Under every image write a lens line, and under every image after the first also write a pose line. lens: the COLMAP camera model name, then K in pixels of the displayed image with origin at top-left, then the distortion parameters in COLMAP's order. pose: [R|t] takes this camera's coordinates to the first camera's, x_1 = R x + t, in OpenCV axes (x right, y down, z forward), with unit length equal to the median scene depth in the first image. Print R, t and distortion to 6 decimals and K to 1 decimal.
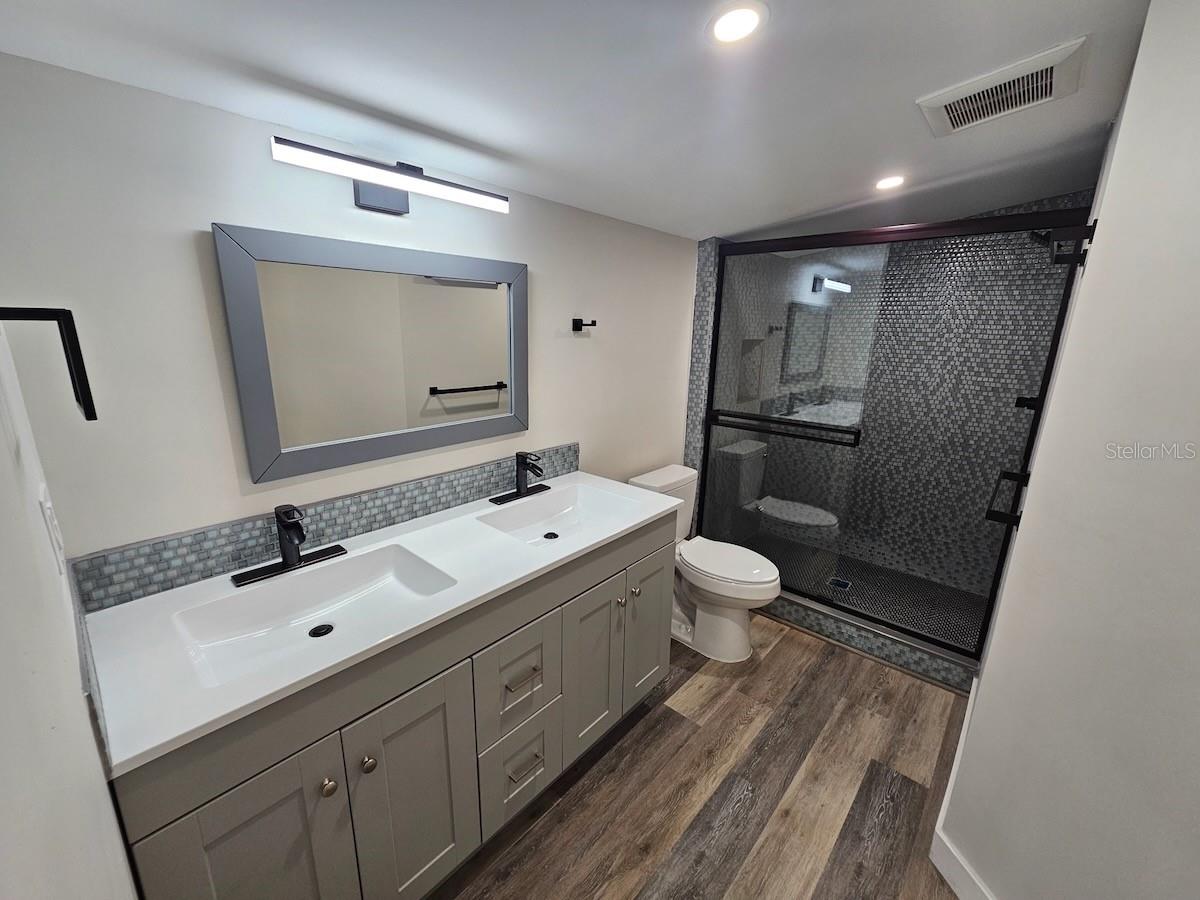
lens RADIAL K [[486.5, 0, 600.0], [0, 486.5, 450.0], [0, 0, 1]] dist [0.000586, -0.000209]
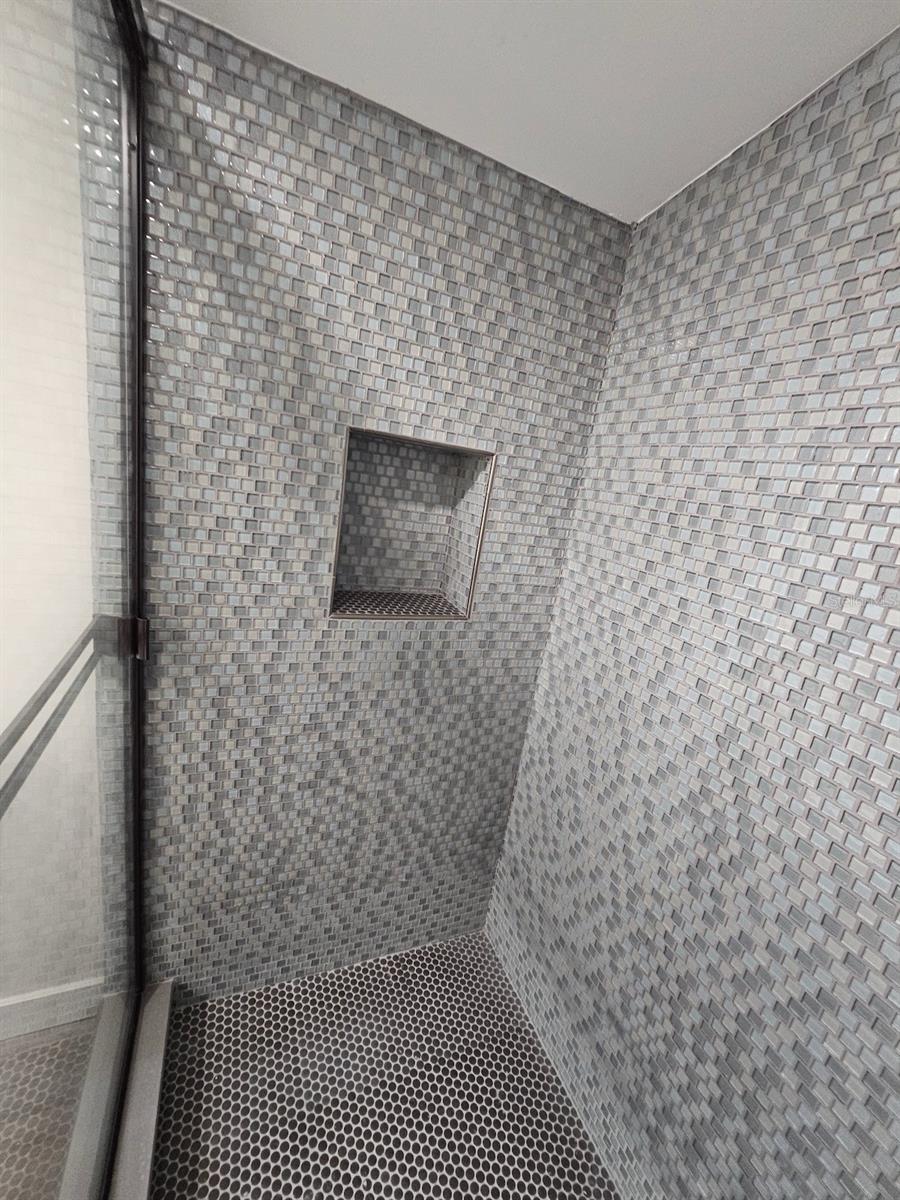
lens RADIAL K [[492.2, 0, 450.0], [0, 492.2, 600.0], [0, 0, 1]] dist [-0.001688, -0.000635]
pose [[0.892245, 0.219031, -0.394873, 0.488373], [-0.233769, 0.972229, 0.011067, -0.128303], [0.386331, 0.082435, 0.918669, 0.701598]]
